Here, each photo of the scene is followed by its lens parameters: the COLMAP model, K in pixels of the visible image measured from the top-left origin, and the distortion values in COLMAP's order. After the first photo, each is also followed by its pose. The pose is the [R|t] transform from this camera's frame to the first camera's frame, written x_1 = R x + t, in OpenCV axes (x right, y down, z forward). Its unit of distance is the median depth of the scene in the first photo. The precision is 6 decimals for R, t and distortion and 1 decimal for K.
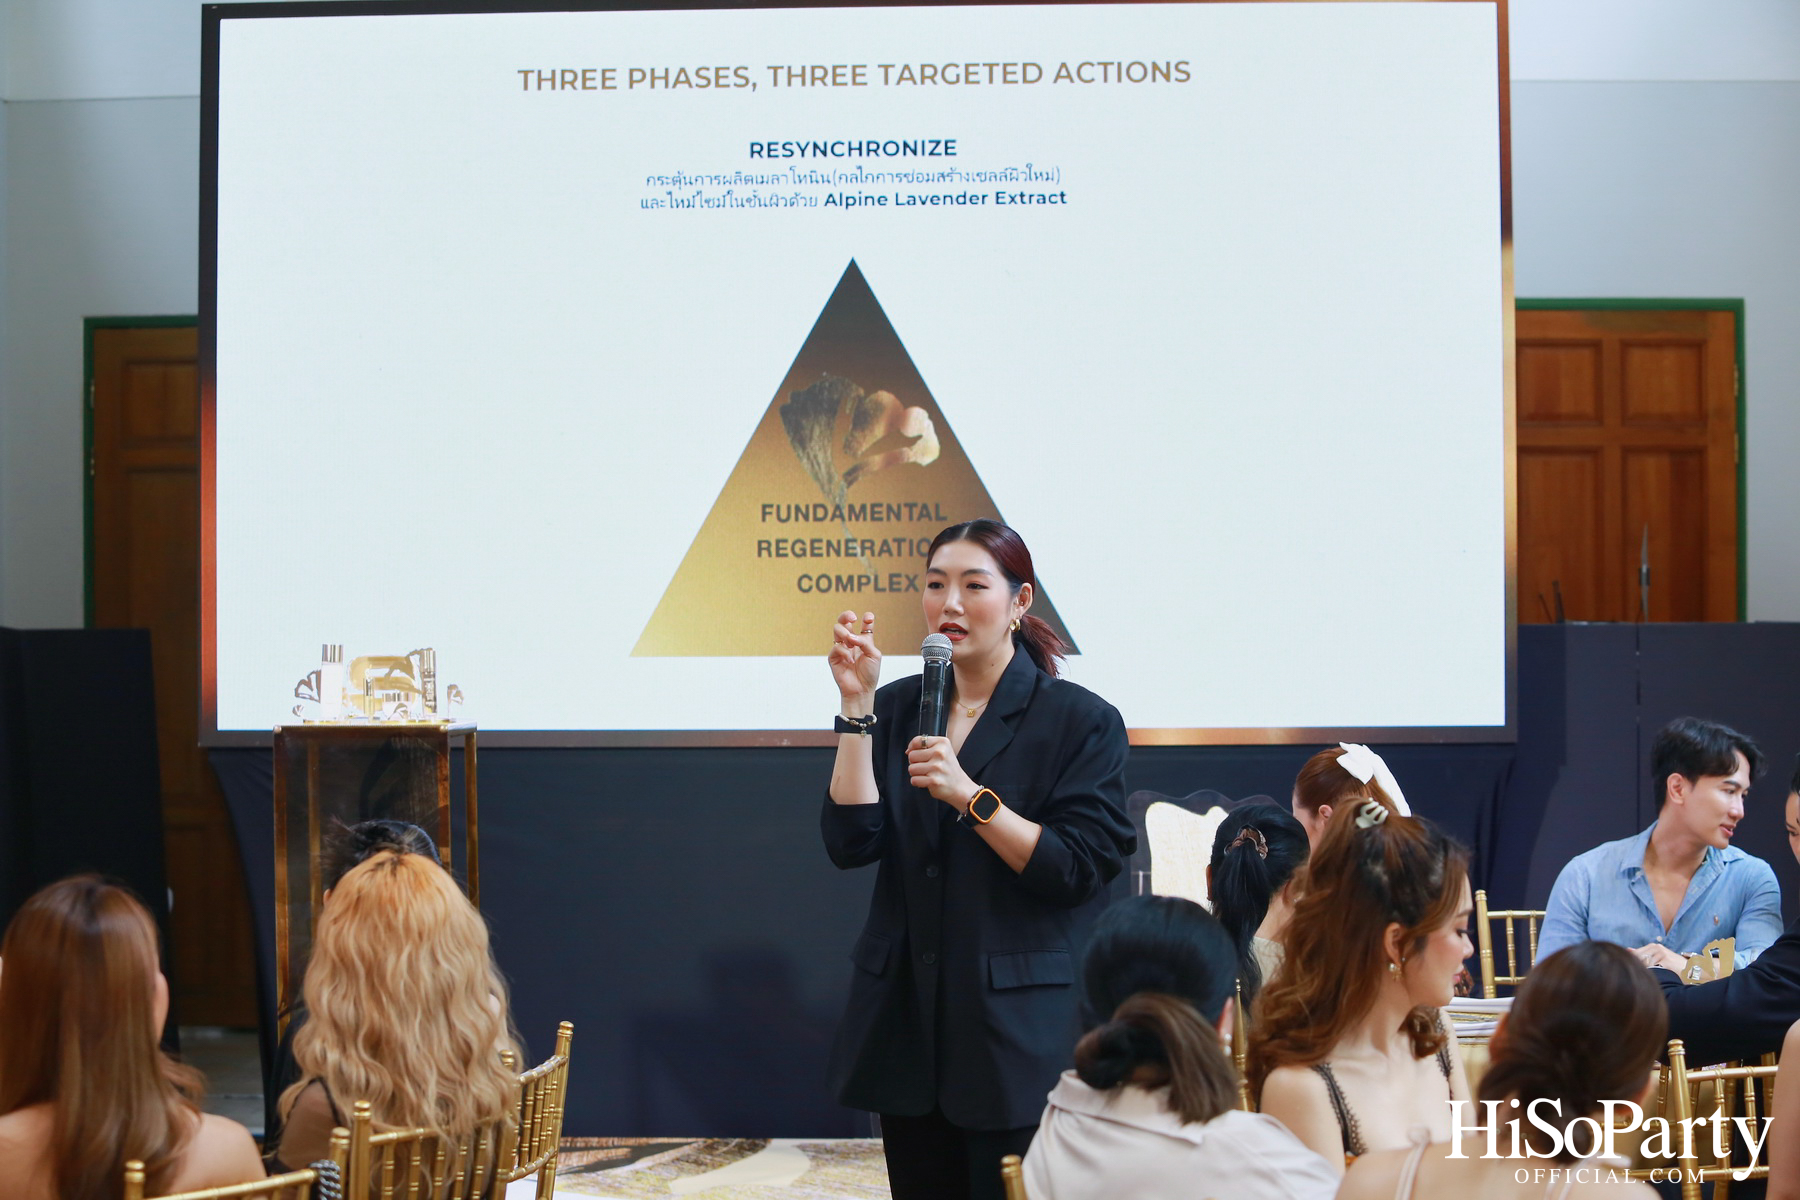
lens RADIAL K [[3786.0, 0, 900.2], [0, 3786.0, 601.8], [0, 0, 1]] dist [-0.005495, 0.000000]
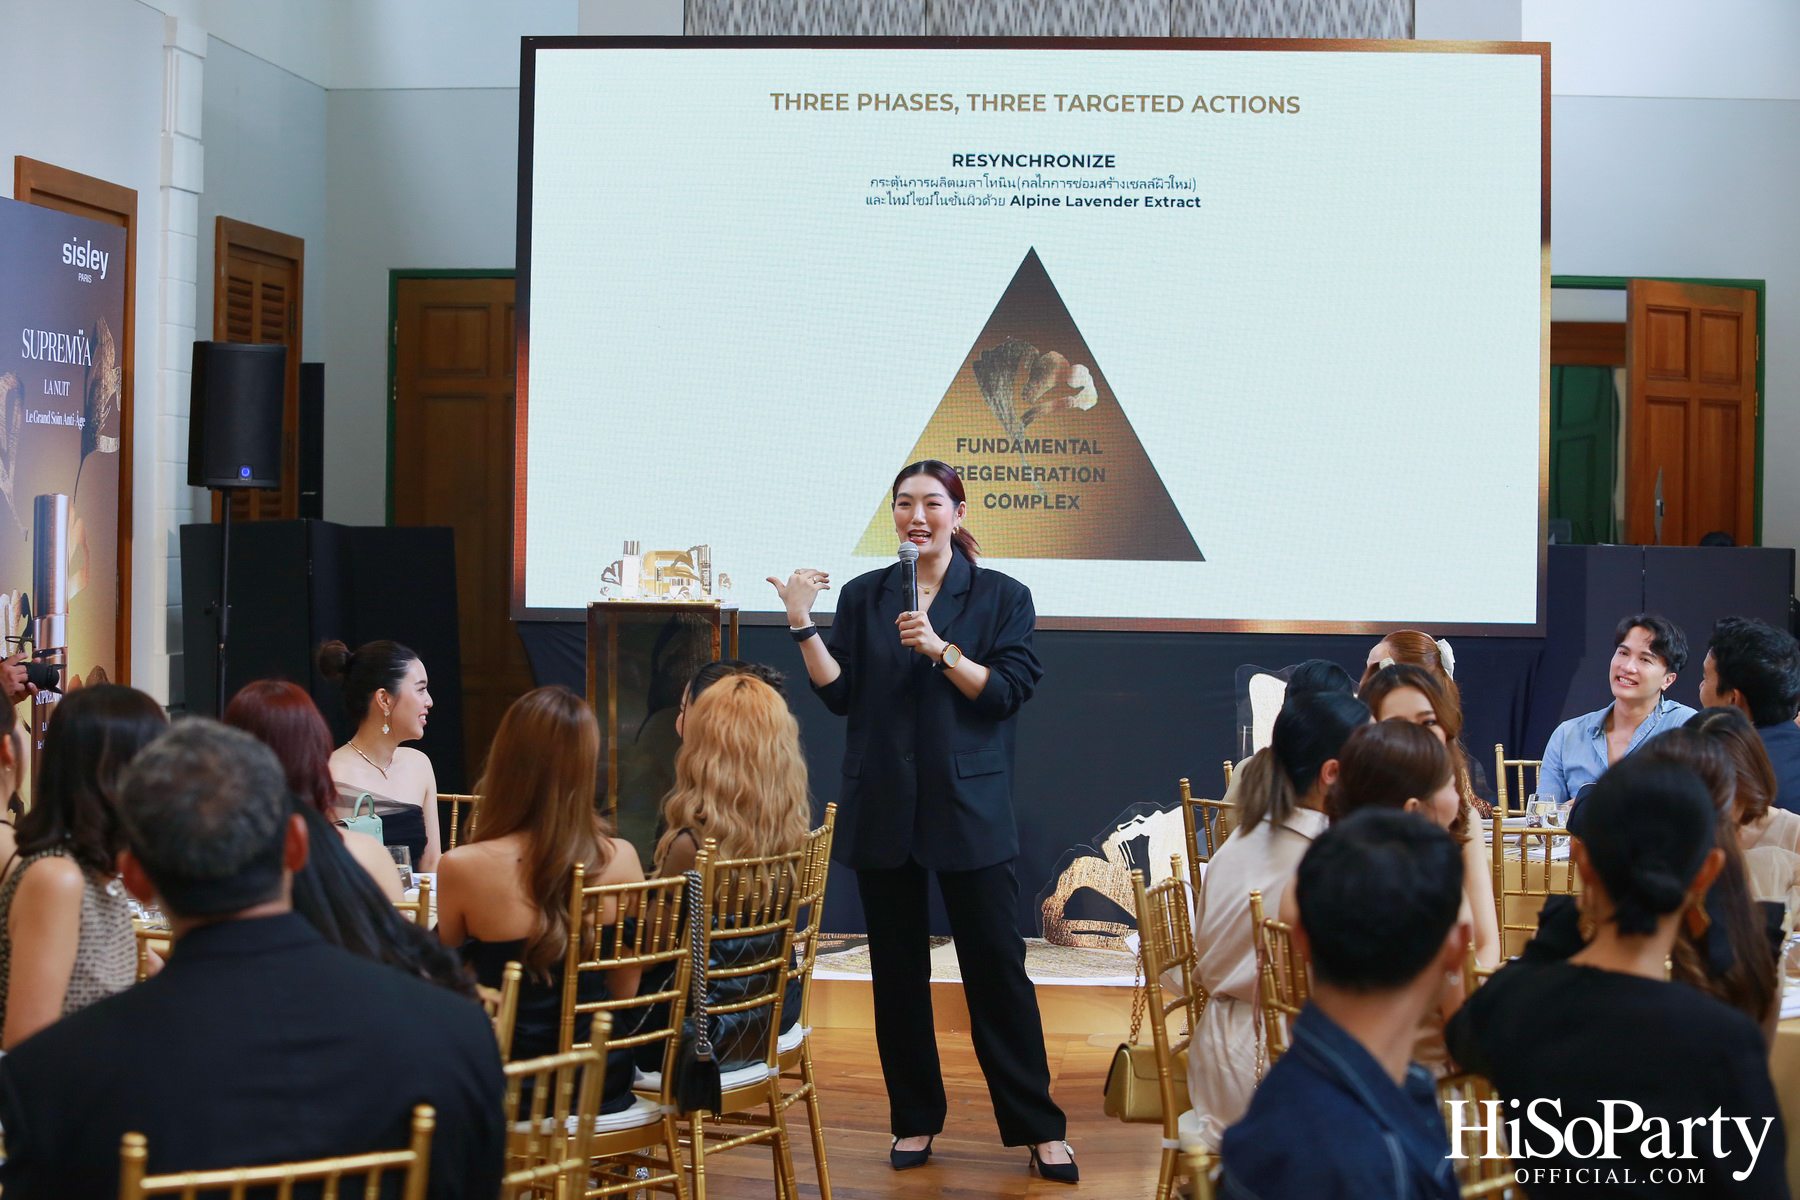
lens RADIAL K [[3665.0, 0, 900.4], [0, 3665.0, 598.1], [0, 0, 1]] dist [-0.285017, 0.000000]
pose [[0.998918, 0.019663, -0.042149, -0.002638], [-0.018700, 0.999557, 0.023133, -0.000132], [0.042585, -0.022320, 0.998843, -0.231856]]
